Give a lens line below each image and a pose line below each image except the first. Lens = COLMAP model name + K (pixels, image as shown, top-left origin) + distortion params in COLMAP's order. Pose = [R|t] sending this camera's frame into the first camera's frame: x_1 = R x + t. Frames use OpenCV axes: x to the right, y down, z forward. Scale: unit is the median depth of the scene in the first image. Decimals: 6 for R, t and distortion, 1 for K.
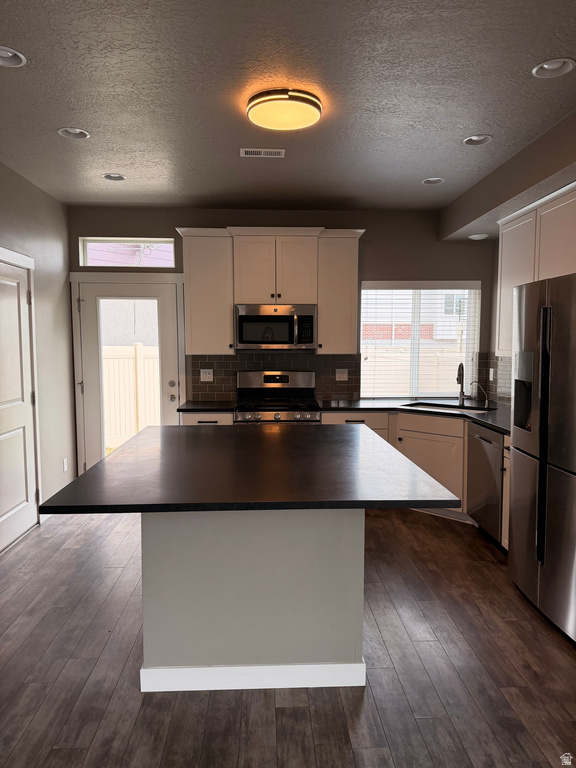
lens RADIAL K [[537.1, 0, 289.8], [0, 537.1, 387.4], [0, 0, 1]] dist [0.049554, -0.050422]
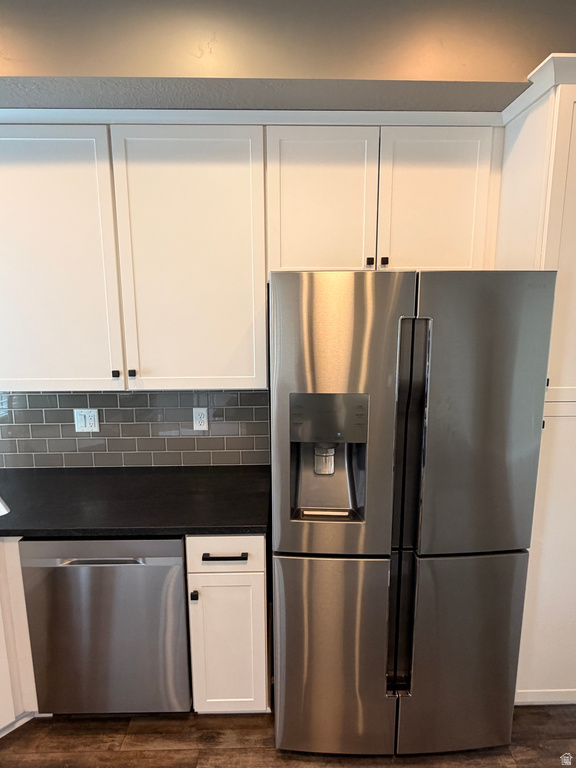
lens RADIAL K [[401.4, 0, 285.8], [0, 401.4, 382.8], [0, 0, 1]] dist [0.006564, -0.002638]
pose [[0.026765, -0.156223, 0.987359, 0.011821], [0.091362, 0.983961, 0.153209, -0.094330], [-0.995458, 0.086107, 0.040608, 0.665189]]
